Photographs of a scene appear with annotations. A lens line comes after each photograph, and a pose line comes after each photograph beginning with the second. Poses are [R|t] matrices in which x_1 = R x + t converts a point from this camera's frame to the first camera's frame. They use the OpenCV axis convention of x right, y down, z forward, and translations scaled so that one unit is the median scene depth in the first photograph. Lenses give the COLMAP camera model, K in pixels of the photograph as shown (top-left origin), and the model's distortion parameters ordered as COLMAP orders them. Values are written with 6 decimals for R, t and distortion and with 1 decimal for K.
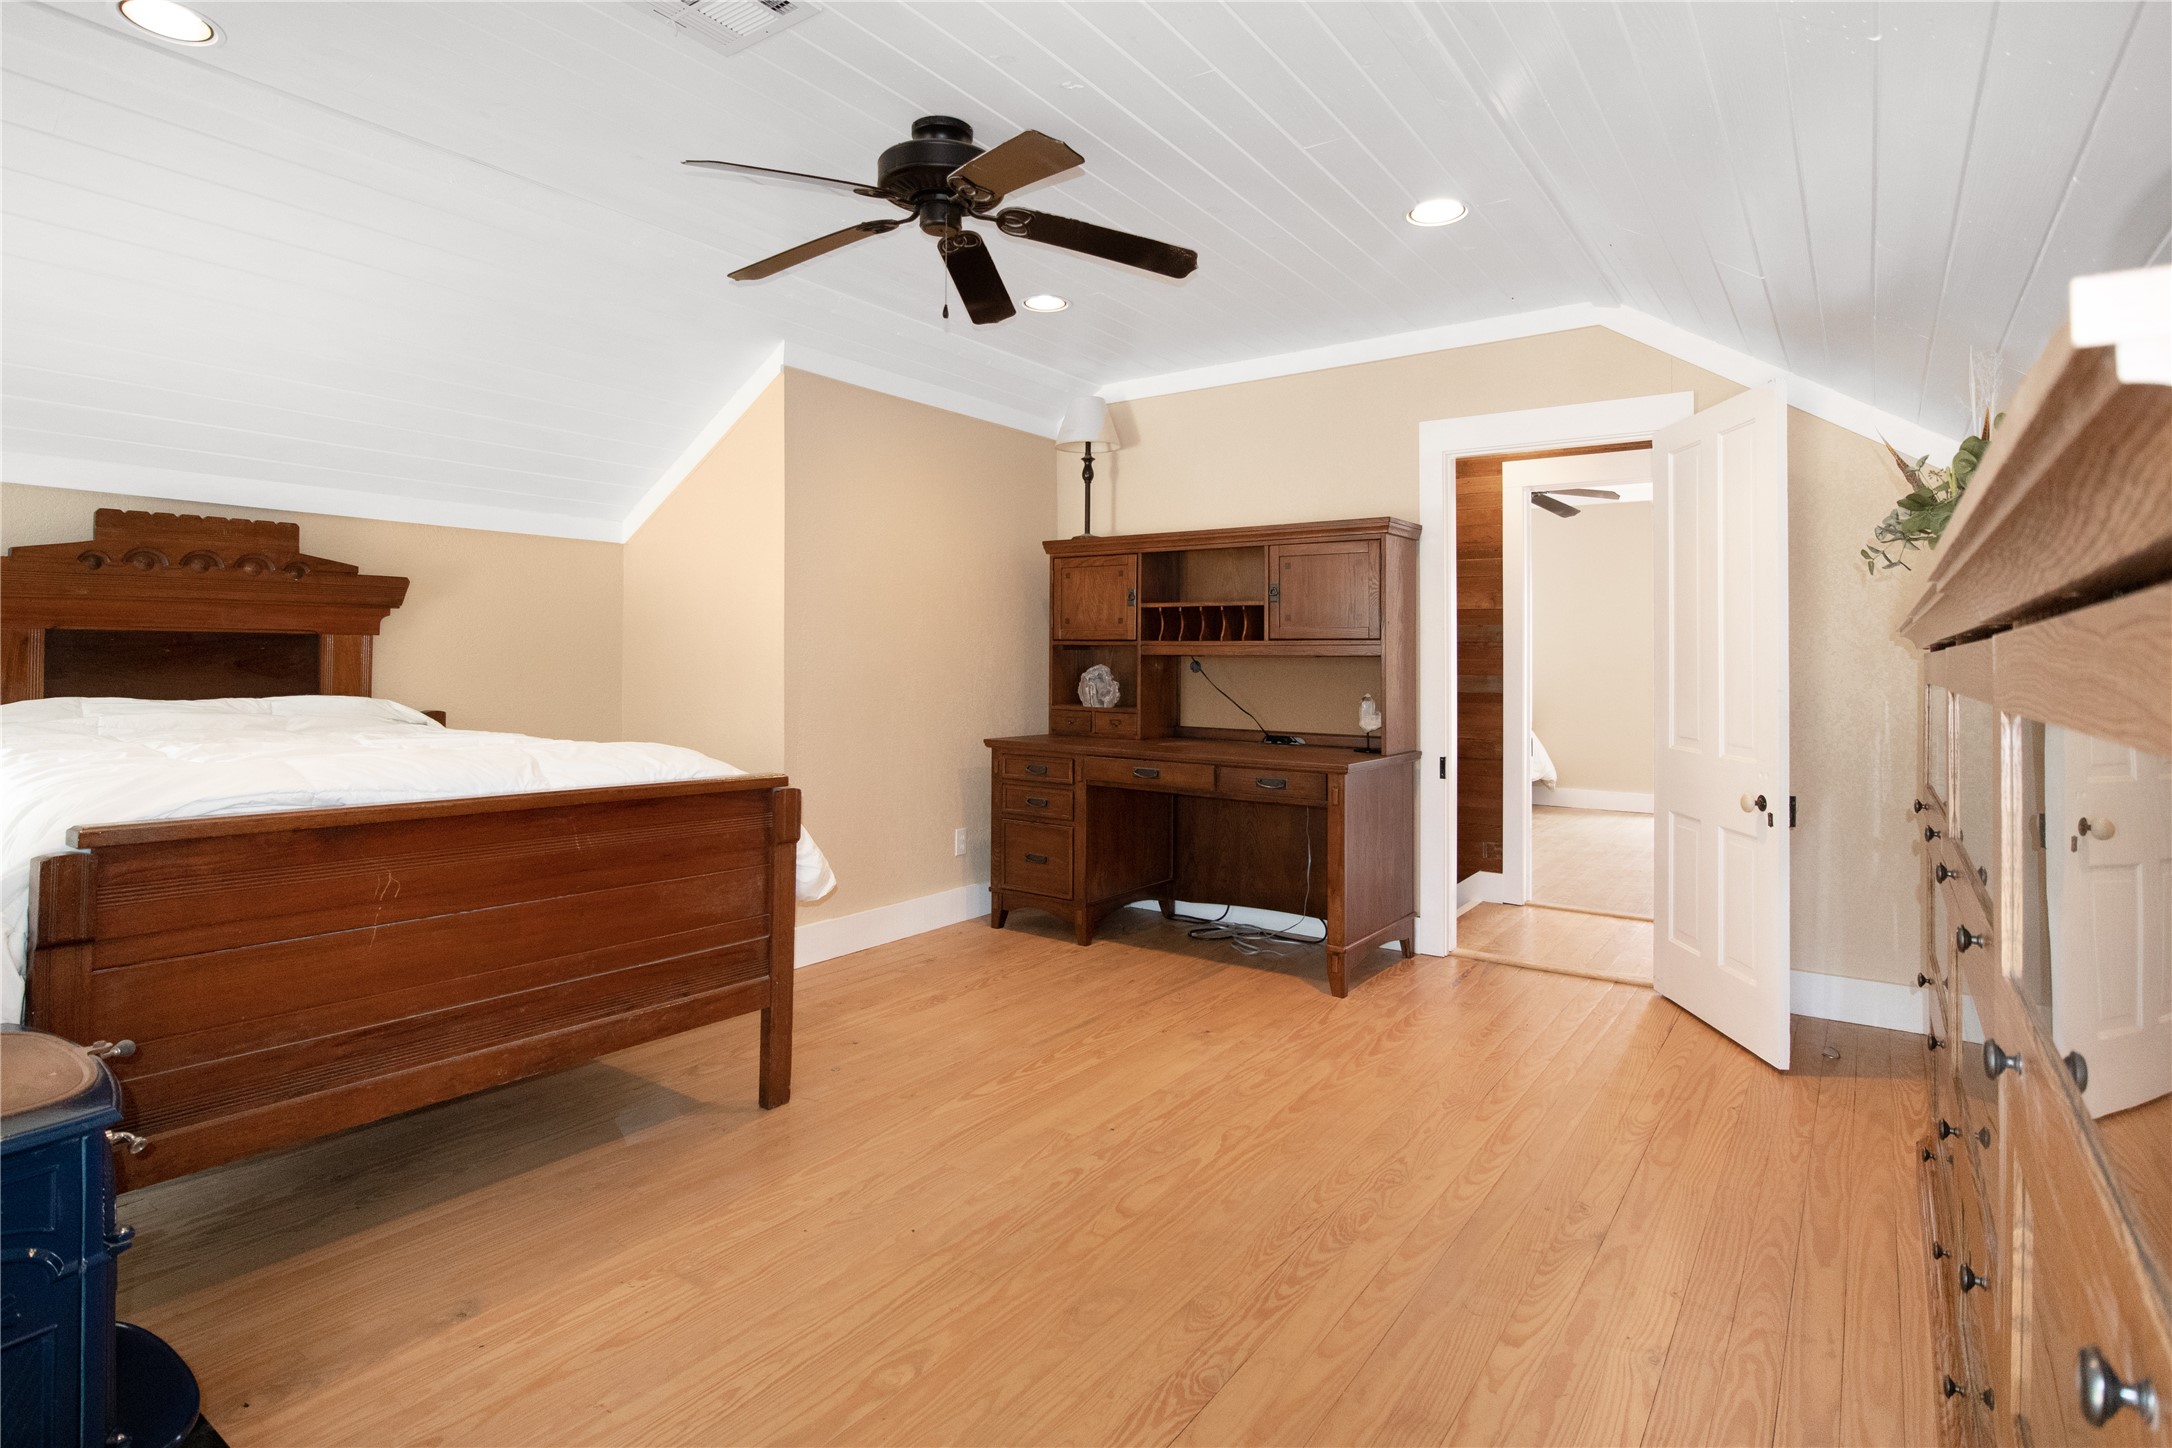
lens RADIAL K [[1101.6, 0, 1095.7], [0, 1101.6, 700.6], [0, 0, 1]] dist [-0.004379, -0.000675]
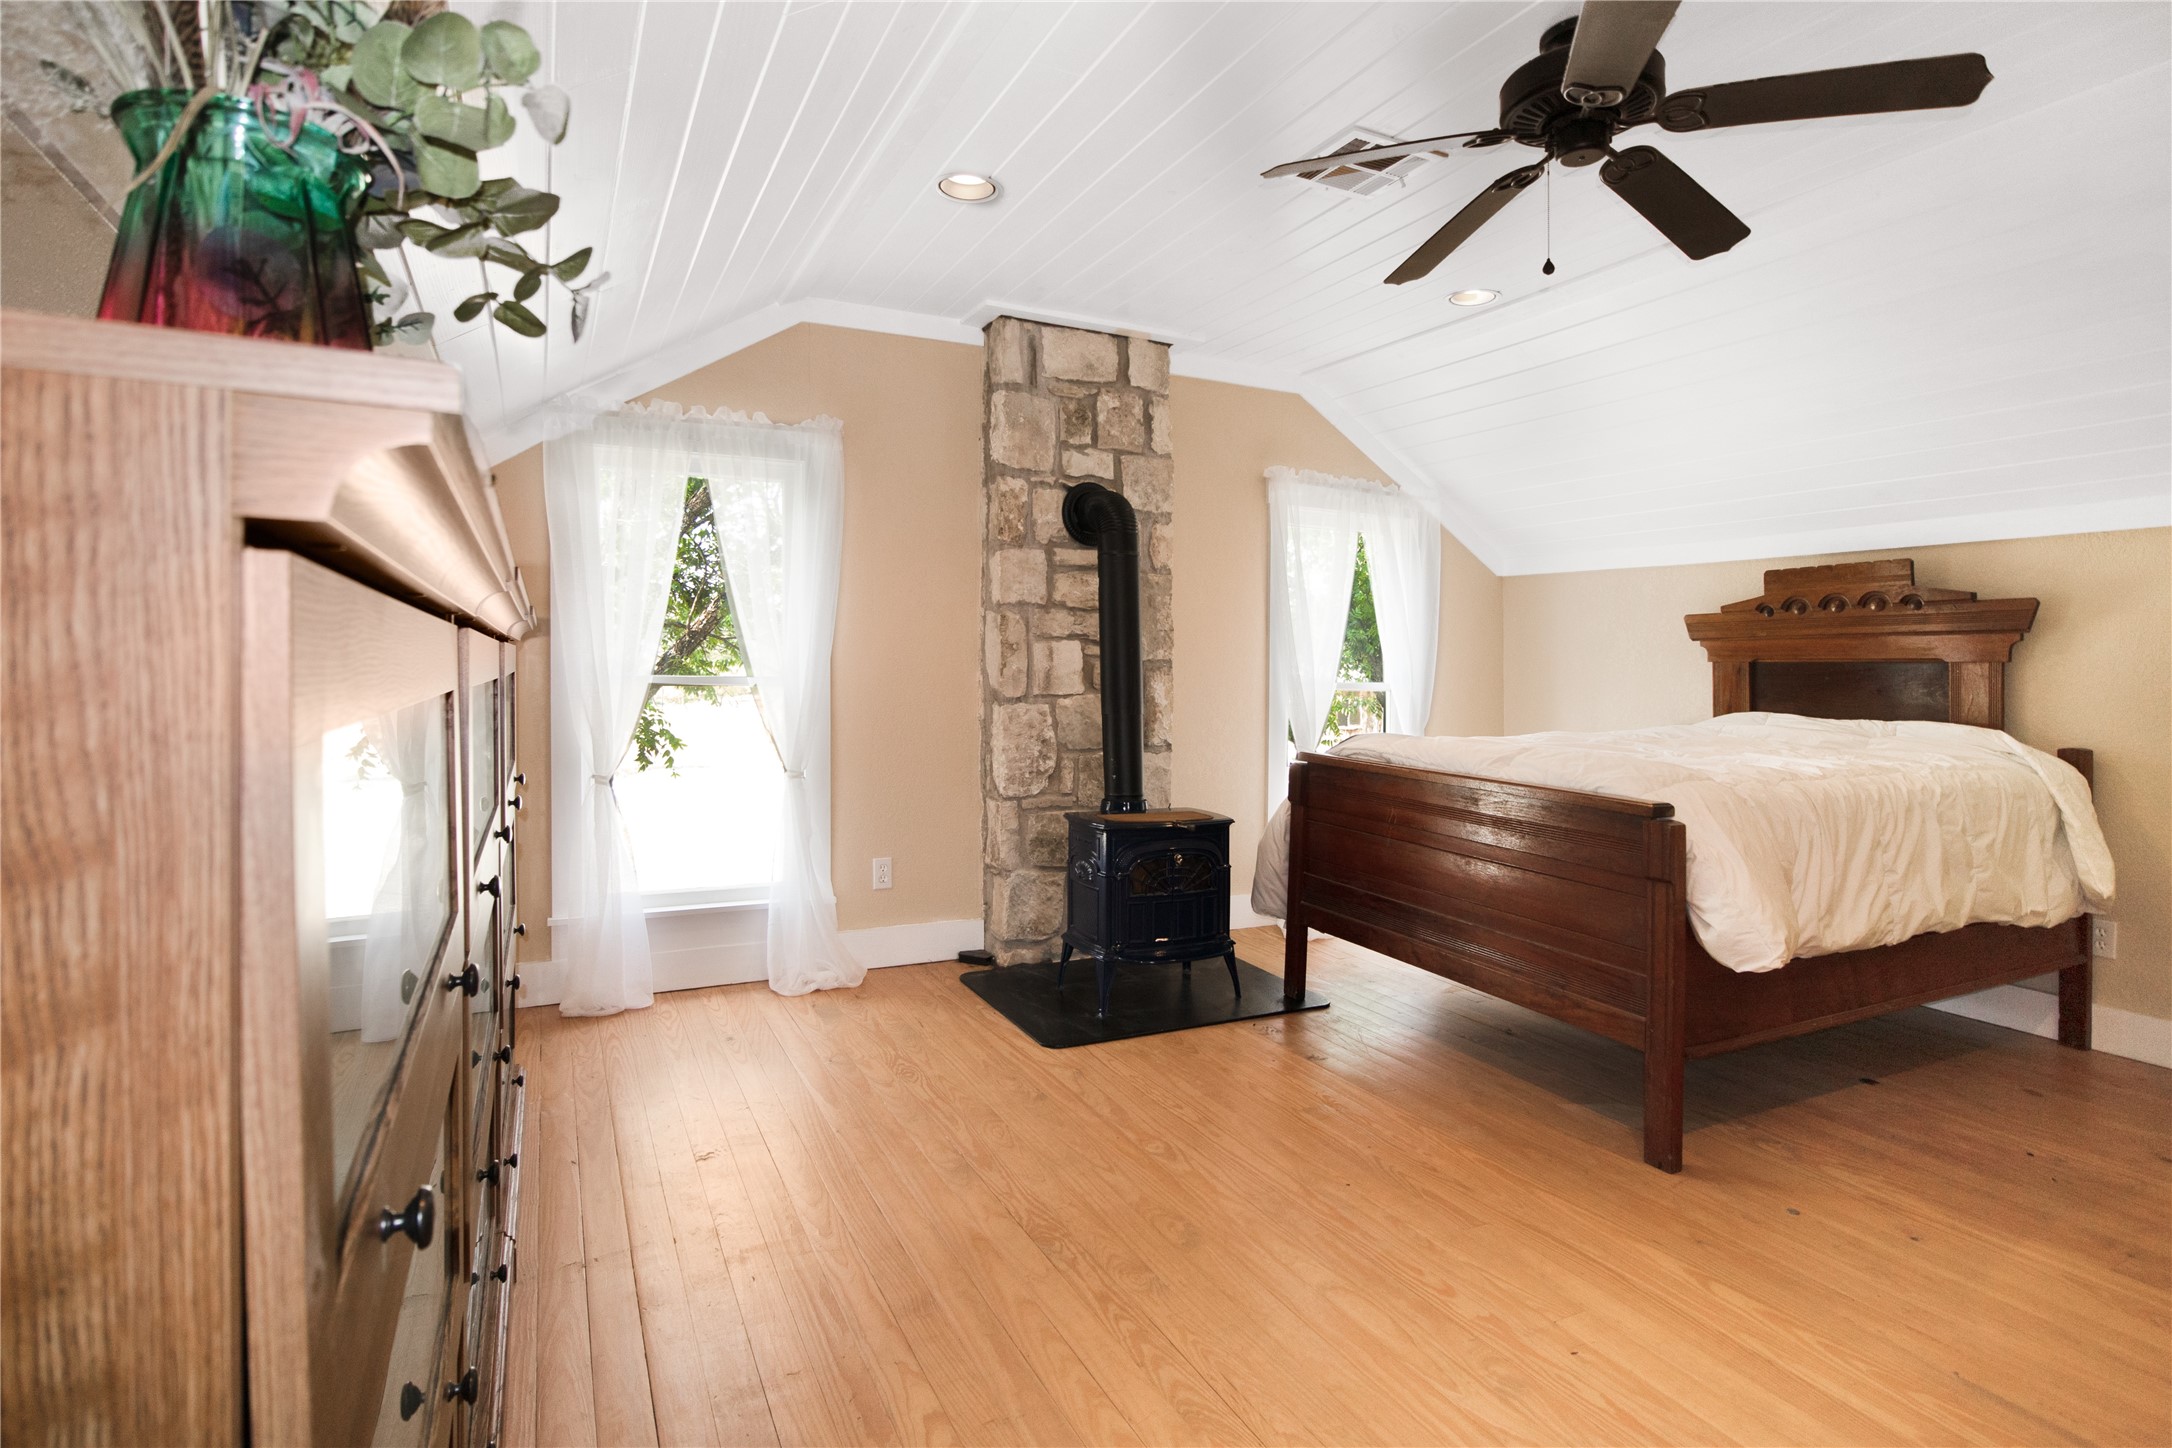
lens RADIAL K [[1093.6, 0, 1085.0], [0, 1093.6, 756.4], [0, 0, 1]] dist [-0.006882, -0.000160]
pose [[-0.480804, 0.049847, -0.875410, 0.747966], [-0.052823, 0.994923, 0.085664, -0.022855], [0.875236, 0.087430, -0.475729, 1.038242]]
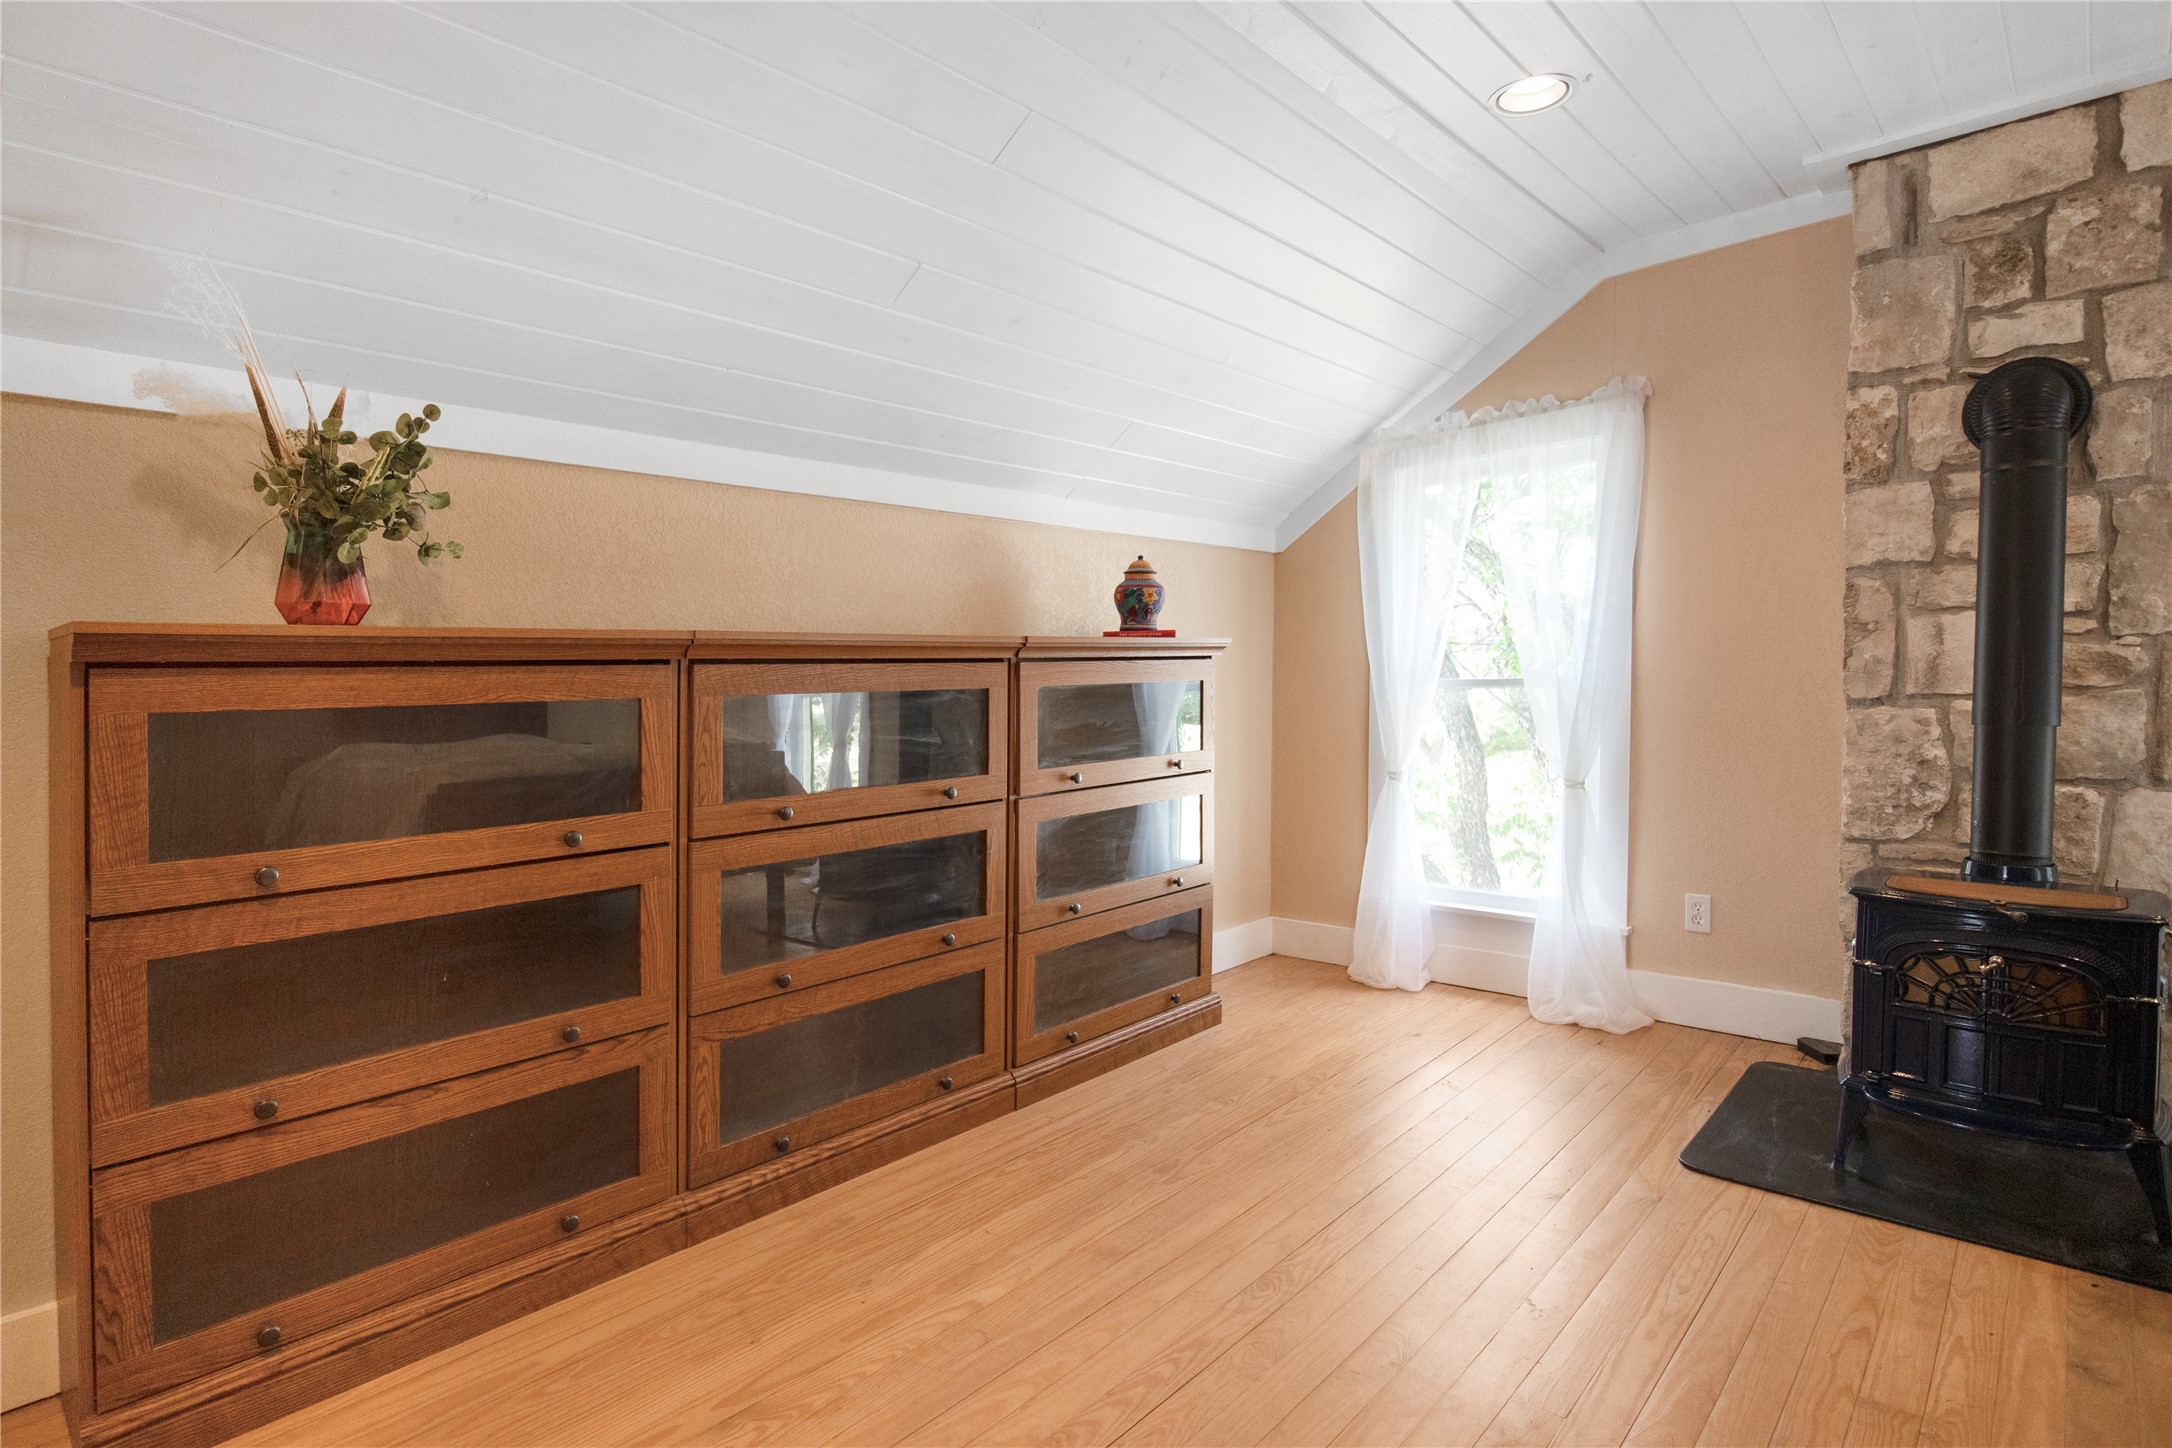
lens RADIAL K [[1089.6, 0, 1090.1], [0, 1089.6, 767.7], [0, 0, 1]] dist [-0.005838, -0.000581]
pose [[-0.992386, -0.000870, 0.123163, 0.095603], [0.014099, 0.992599, 0.120614, -0.040761], [-0.122356, 0.121432, -0.985030, 1.373291]]
